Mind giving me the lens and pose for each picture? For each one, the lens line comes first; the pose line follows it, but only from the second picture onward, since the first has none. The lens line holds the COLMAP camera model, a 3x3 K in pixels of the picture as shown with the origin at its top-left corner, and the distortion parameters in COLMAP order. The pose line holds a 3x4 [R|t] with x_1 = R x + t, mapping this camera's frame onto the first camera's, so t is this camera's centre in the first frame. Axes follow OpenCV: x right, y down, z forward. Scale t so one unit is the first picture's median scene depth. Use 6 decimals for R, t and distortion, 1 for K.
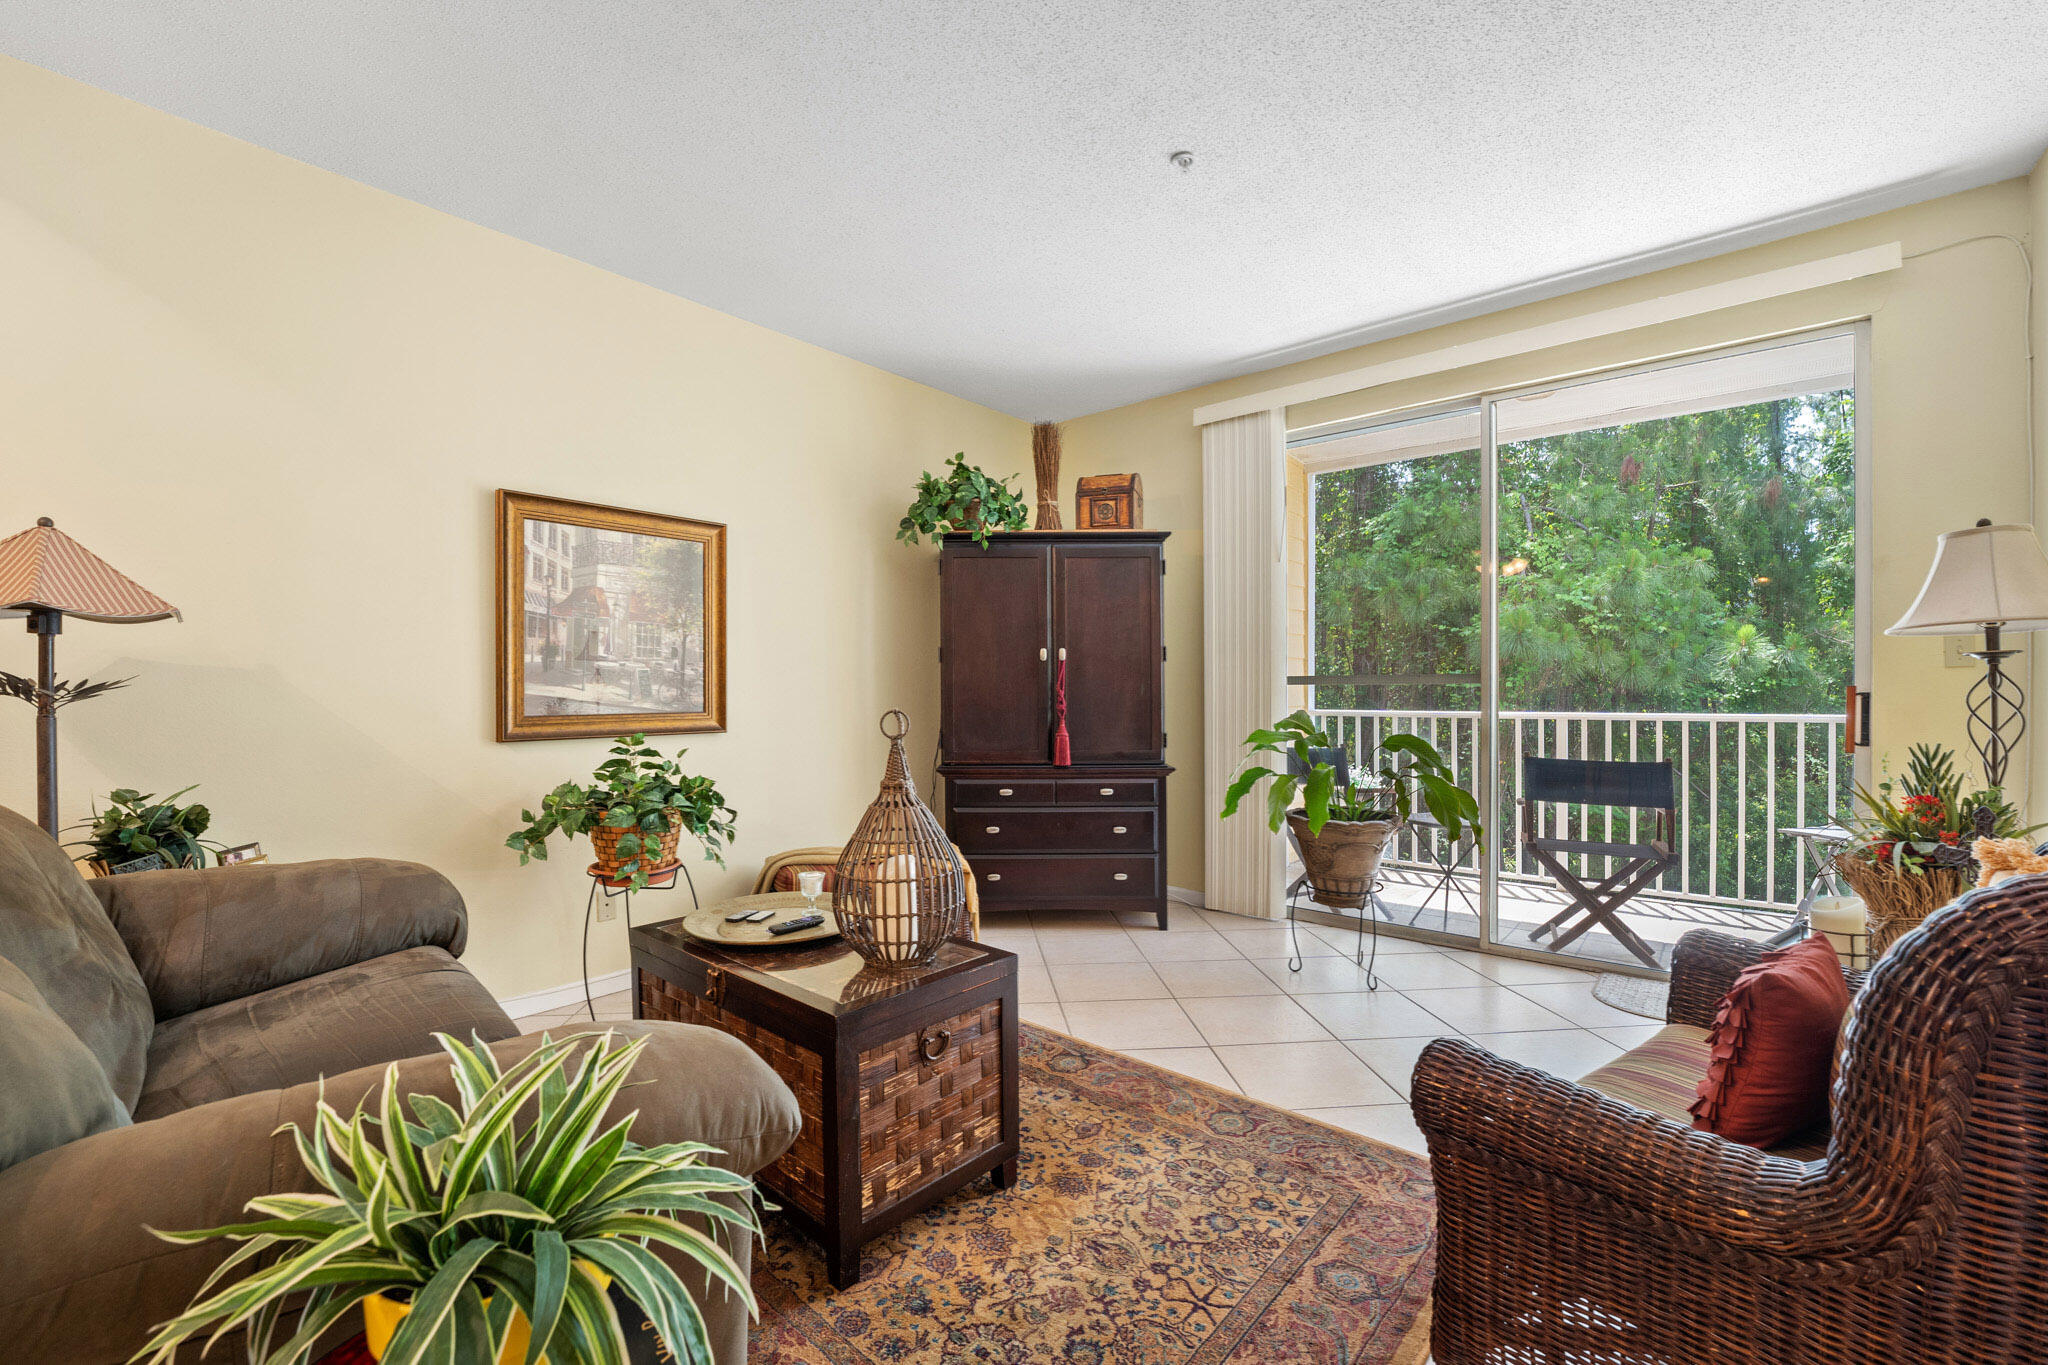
lens RADIAL K [[846.6, 0, 1023.7], [0, 846.6, 698.2], [0, 0, 1]] dist [-0.023532, 0.000079]
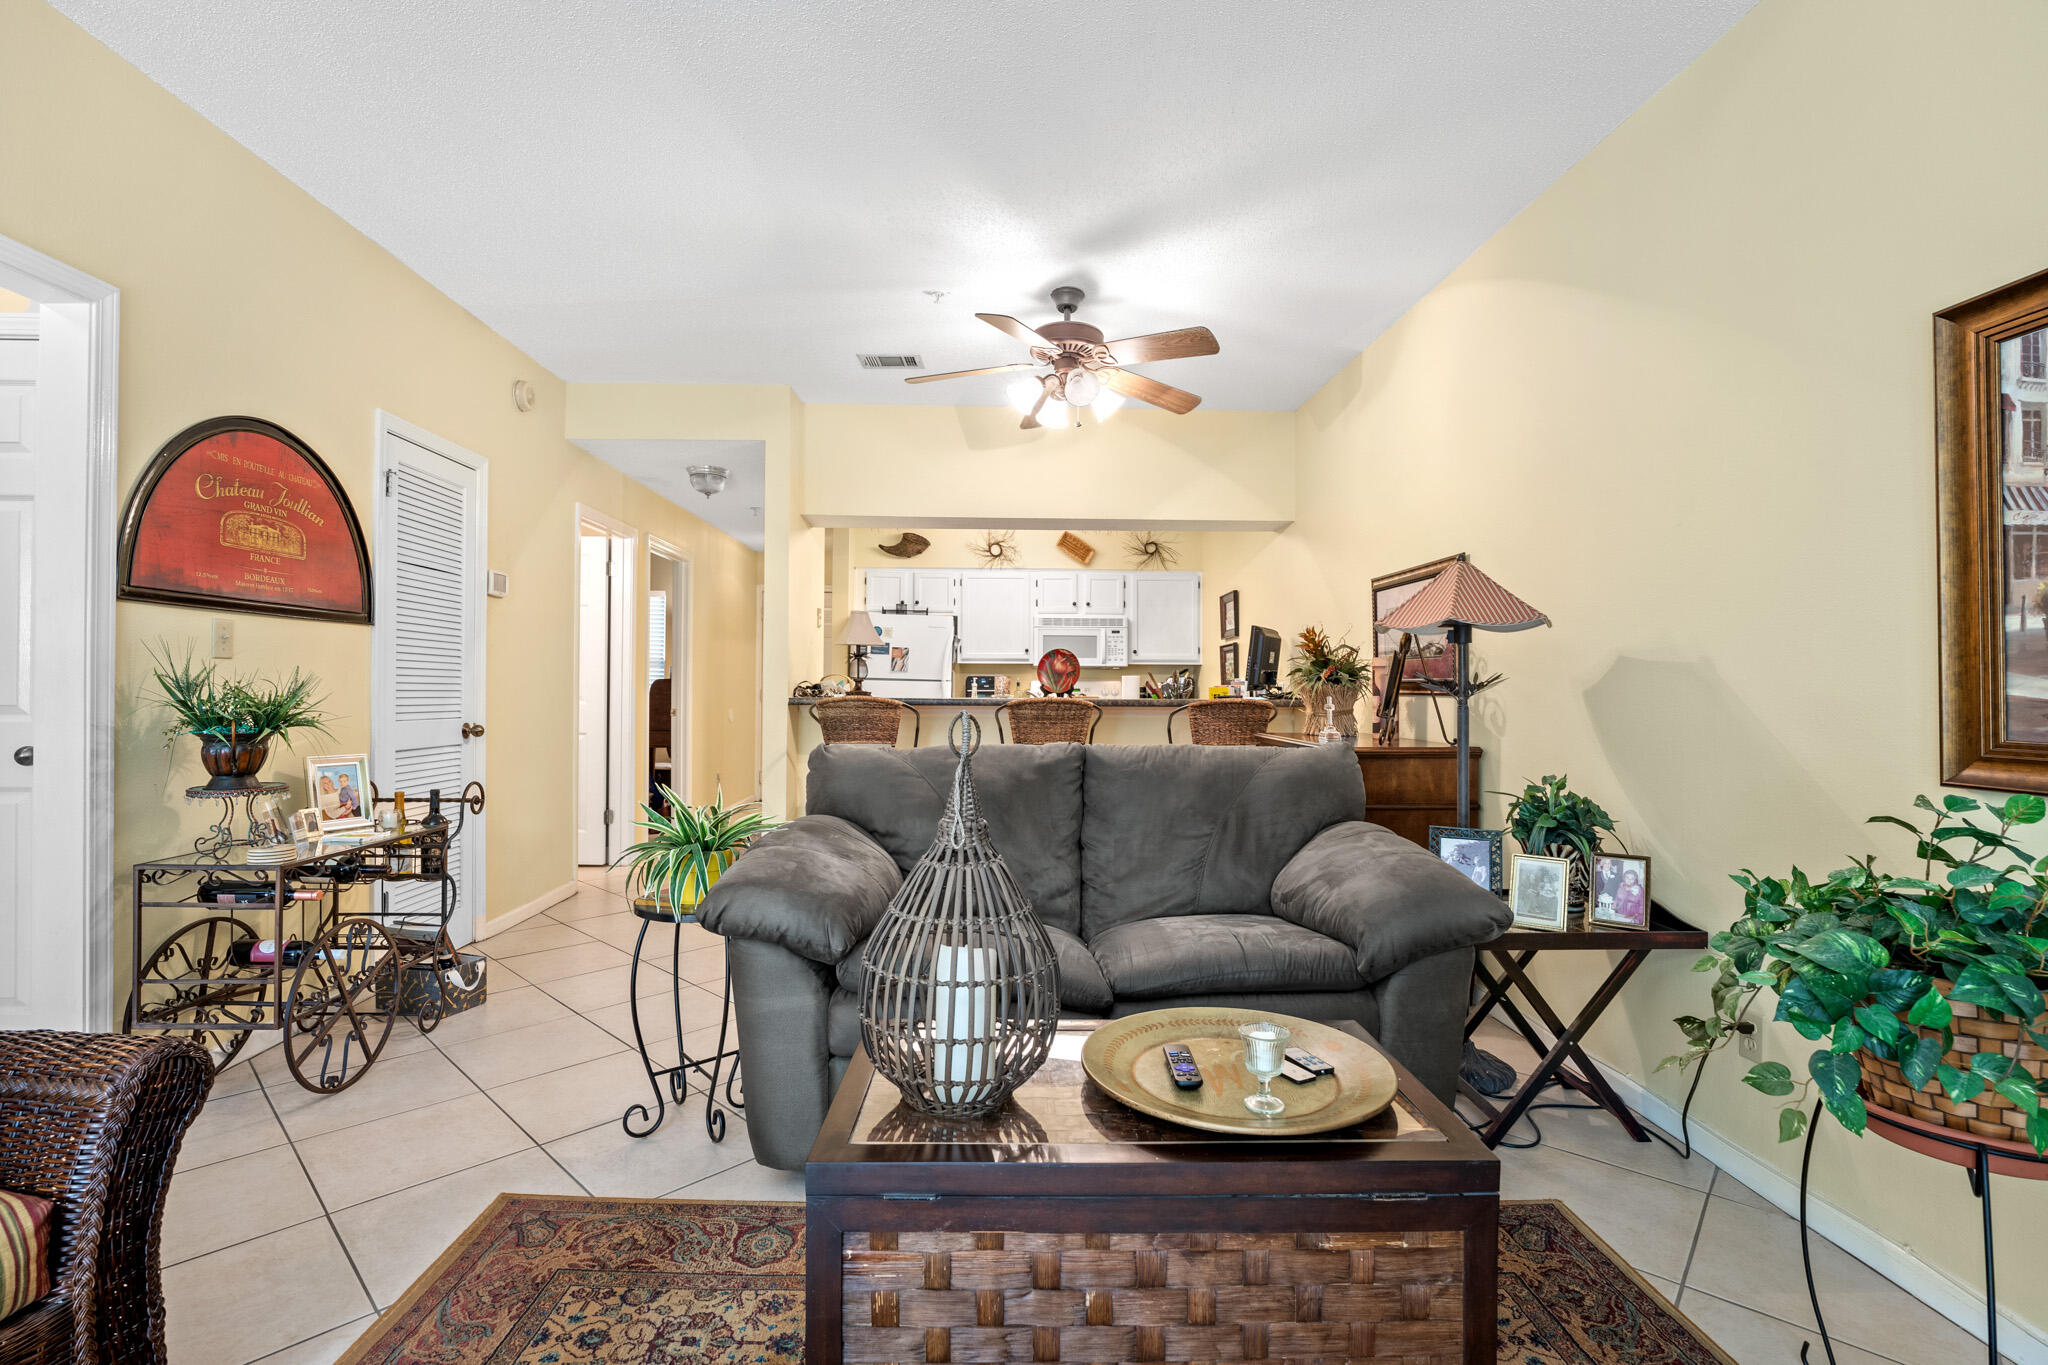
lens RADIAL K [[913.2, 0, 1026.0], [0, 913.2, 678.6], [0, 0, 1]] dist [-0.010790, 0.000105]
pose [[-0.731904, -0.006329, -0.681378, 0.143381], [-0.009216, 0.999957, 0.000611, -0.007717], [0.681345, 0.006727, -0.731932, 0.757558]]
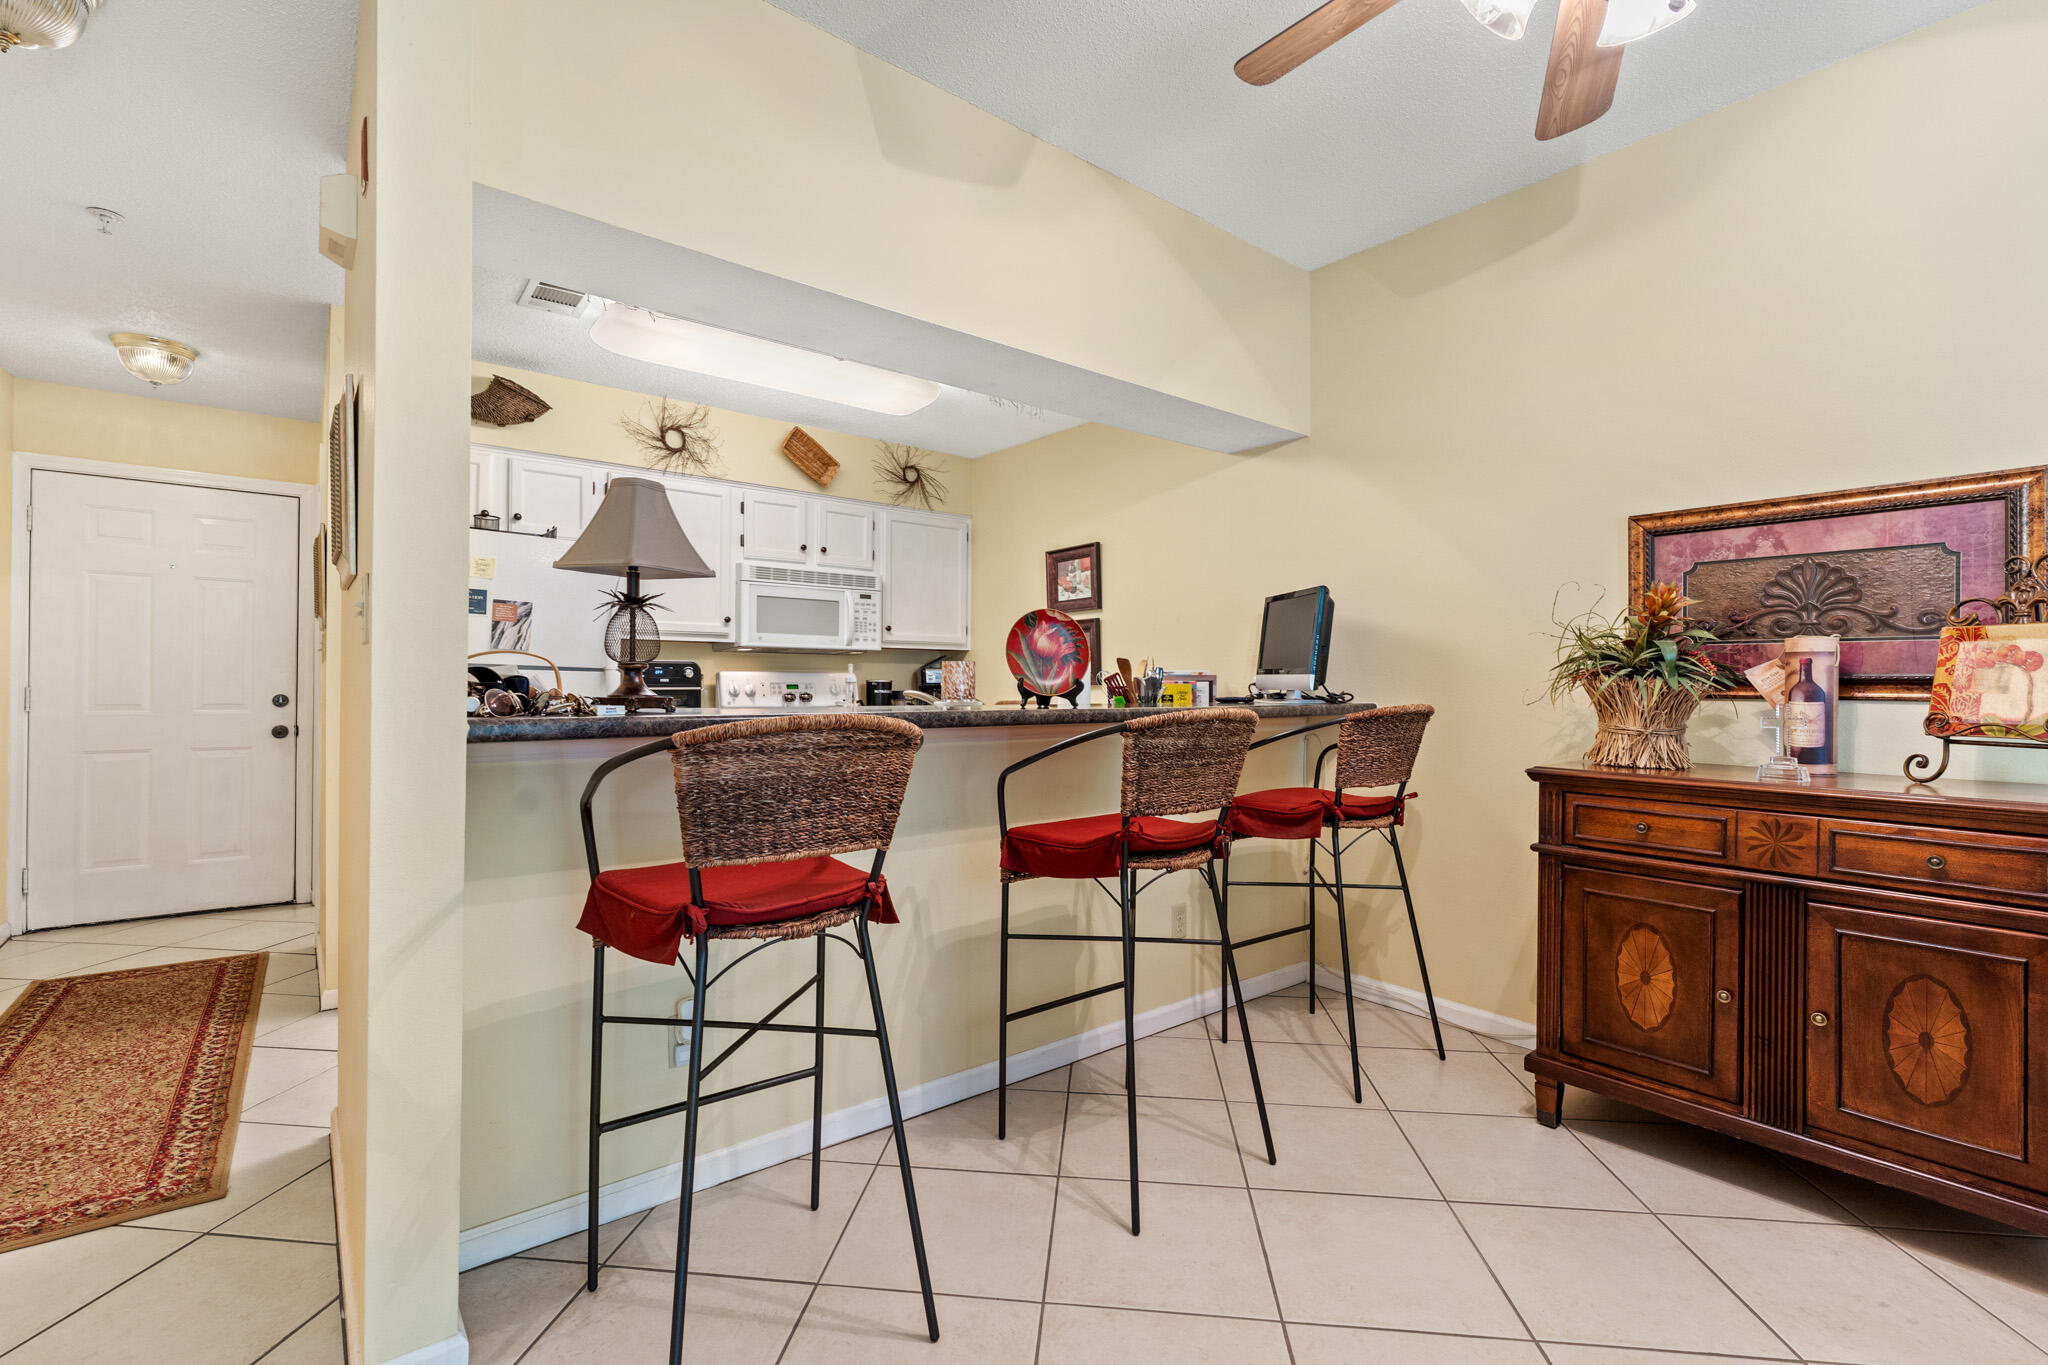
lens RADIAL K [[900.8, 0, 1024.0], [0, 900.8, 682.5], [0, 0, 1]] dist [-0.000505, 0.000300]
pose [[-0.180914, 0.002364, -0.983496, -0.133867], [-0.016078, 0.999856, 0.005361, 0.000081], [0.983367, 0.016782, -0.180850, -0.075462]]
